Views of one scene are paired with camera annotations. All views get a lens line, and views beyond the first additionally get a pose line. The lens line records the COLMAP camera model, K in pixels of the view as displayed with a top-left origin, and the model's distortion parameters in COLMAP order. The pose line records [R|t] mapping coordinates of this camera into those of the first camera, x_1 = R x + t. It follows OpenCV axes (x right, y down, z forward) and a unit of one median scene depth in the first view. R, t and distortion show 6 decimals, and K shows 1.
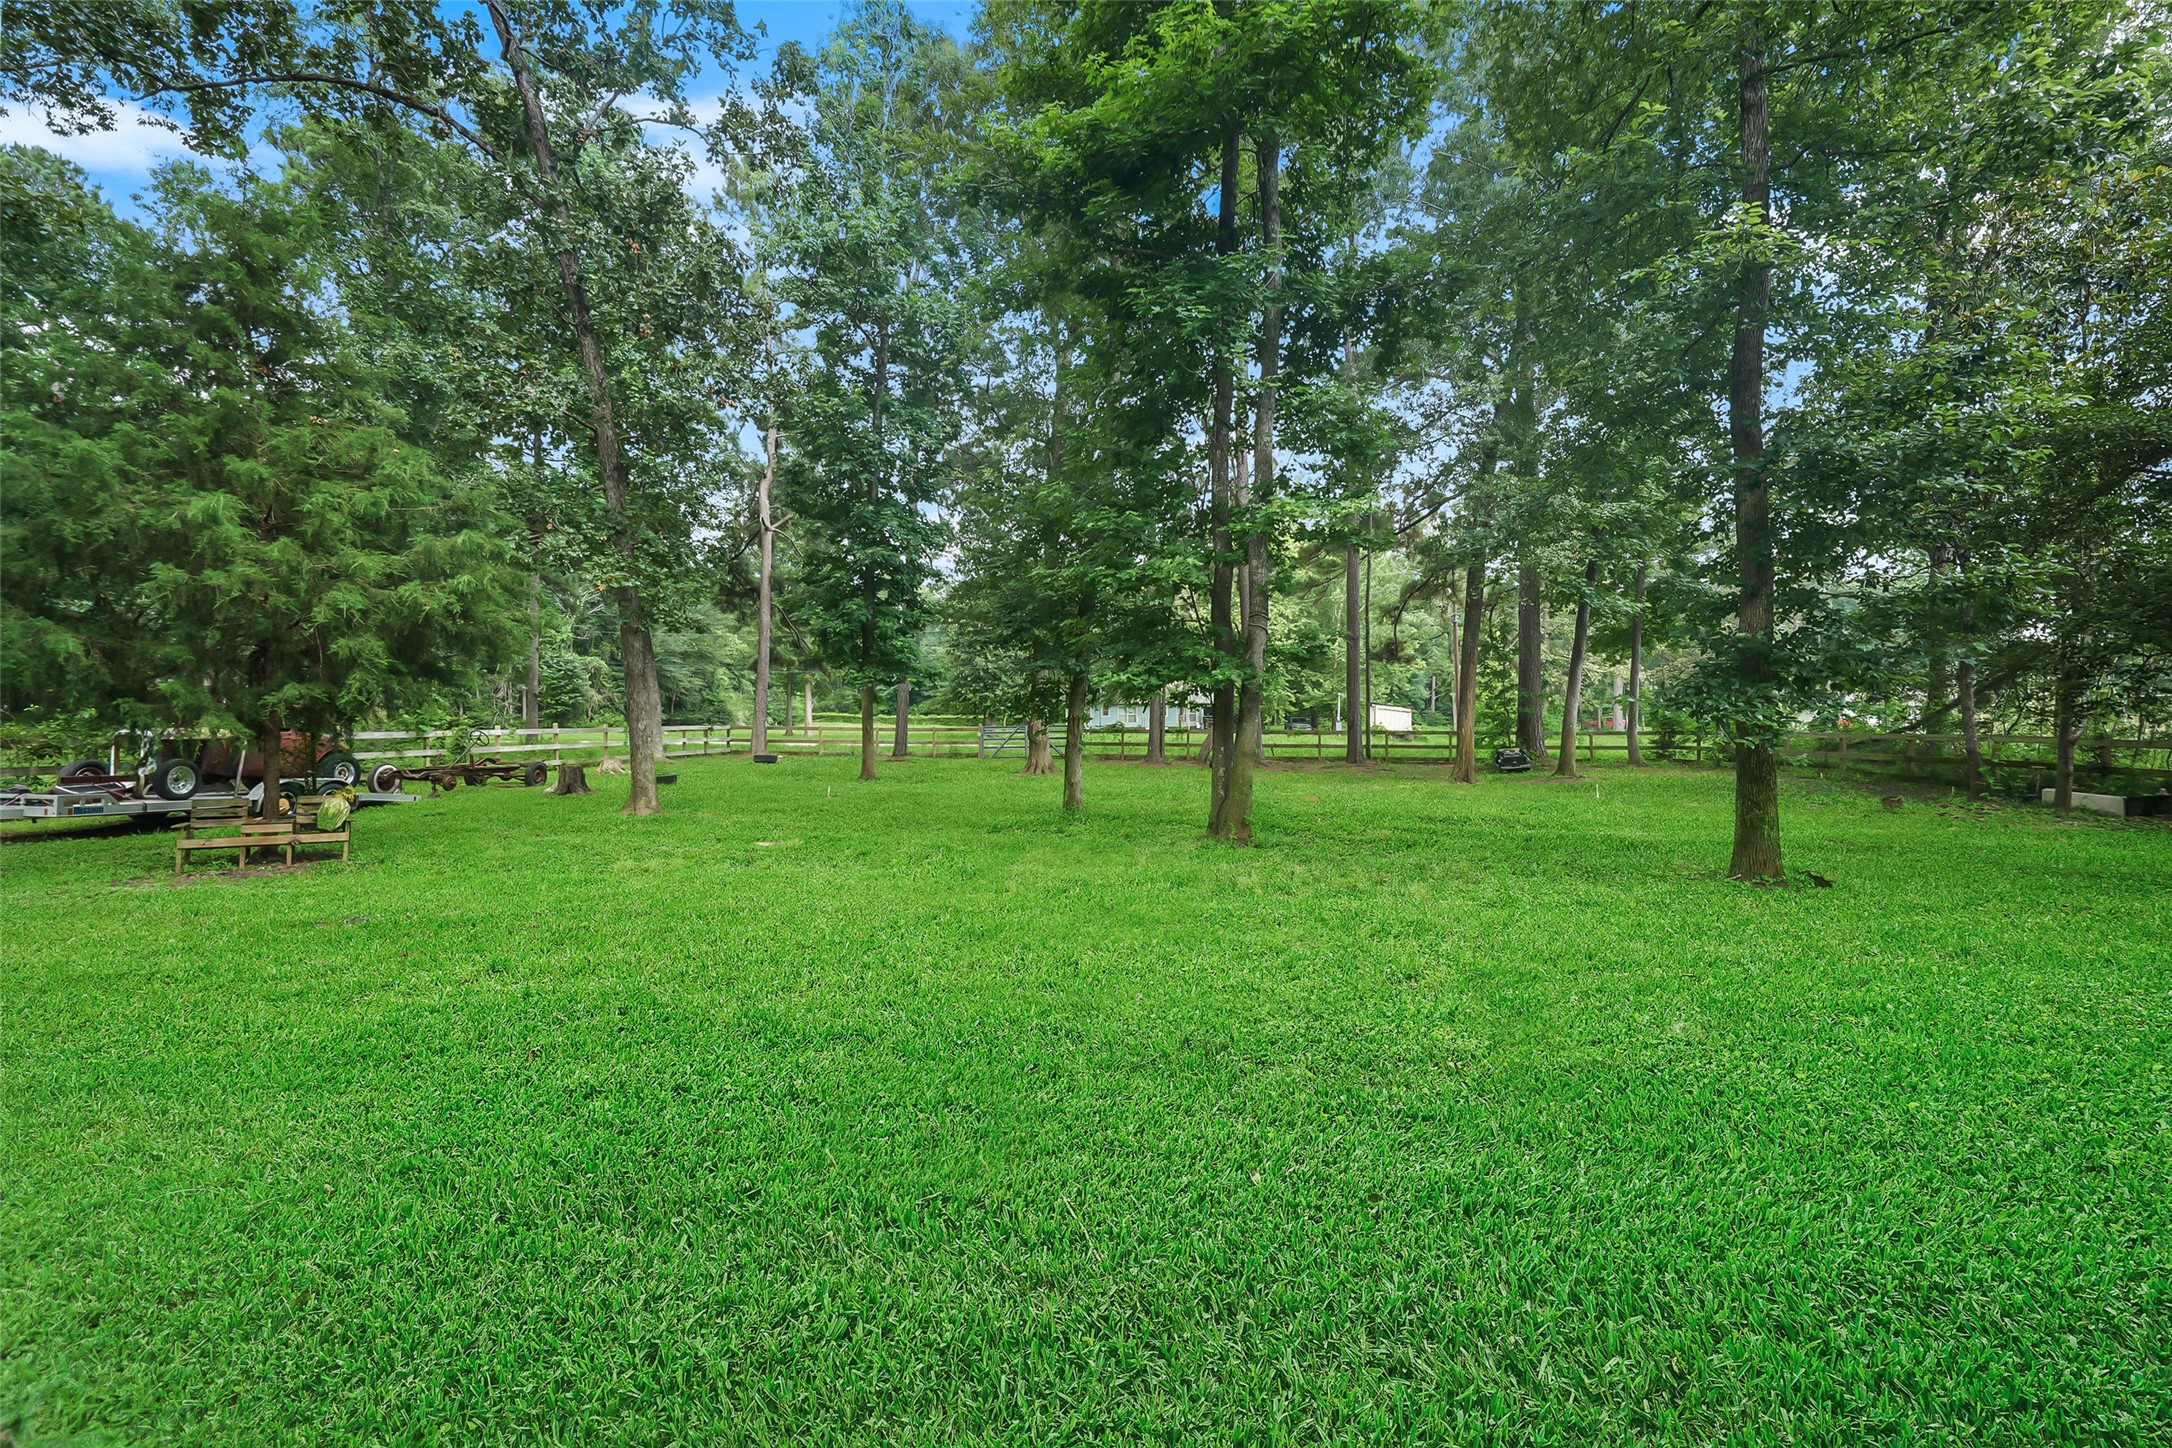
lens RADIAL K [[986.5, 0, 1085.6], [0, 986.5, 719.6], [0, 0, 1]] dist [-0.001061, -0.000056]
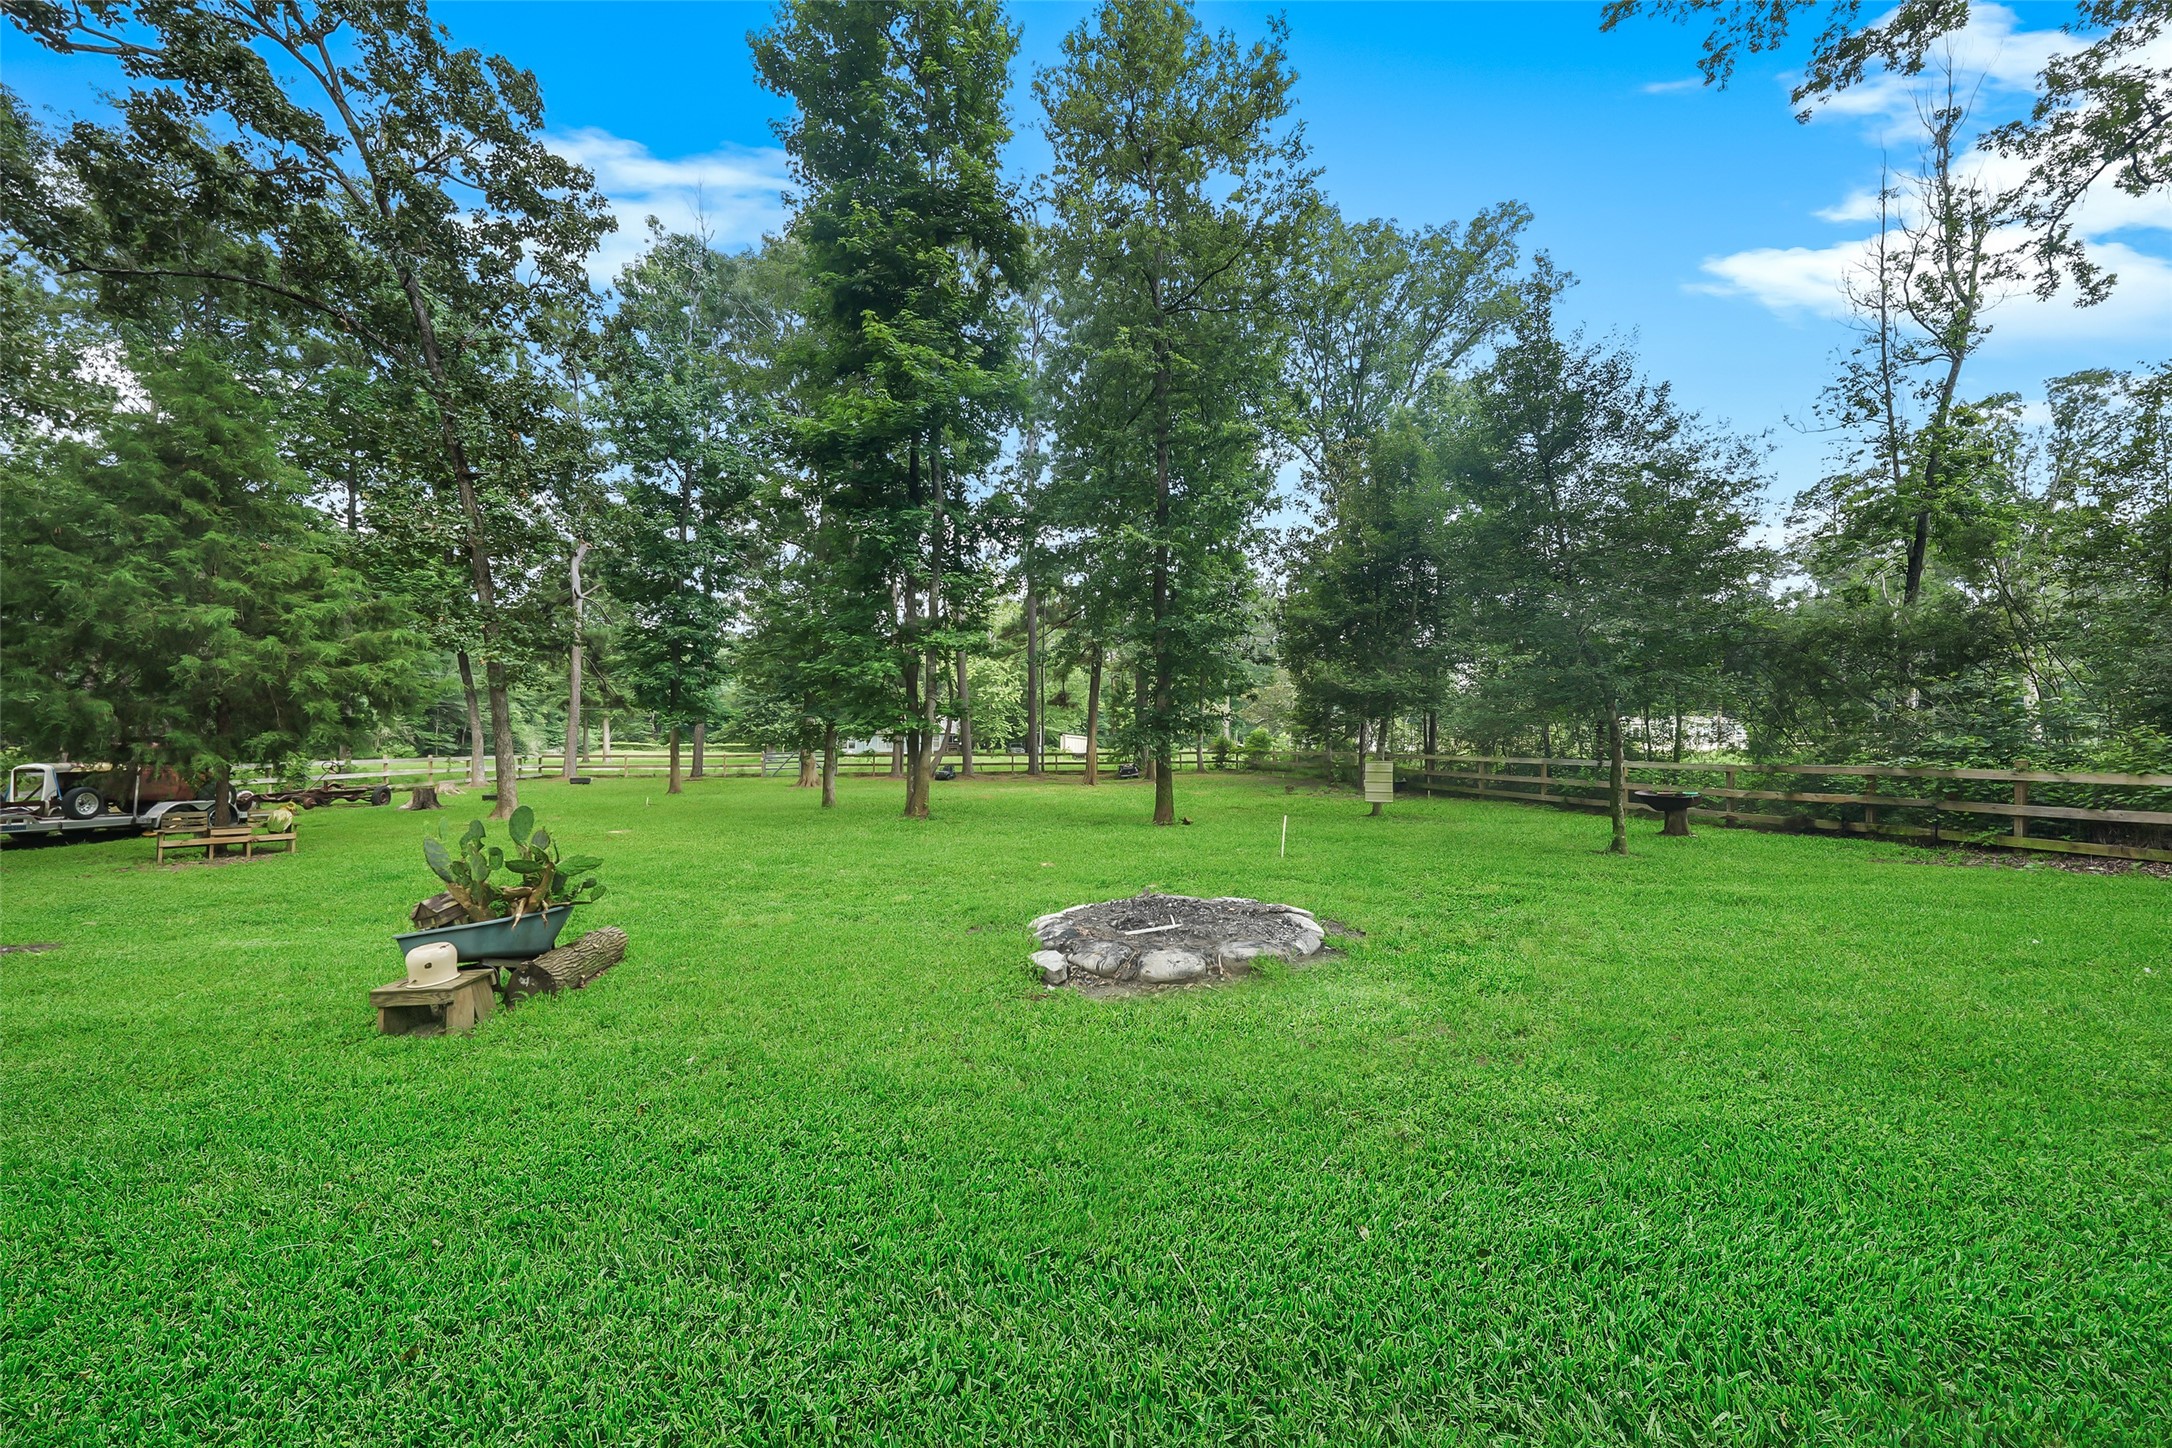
lens RADIAL K [[753.1, 0, 1086.3], [0, 753.1, 733.4], [0, 0, 1]] dist [-0.002343, -0.000730]
pose [[0.955151, -0.003085, 0.296105, 0.016051], [0.007676, 0.999868, -0.014343, -0.003245], [-0.296021, 0.015973, 0.955048, -0.173475]]
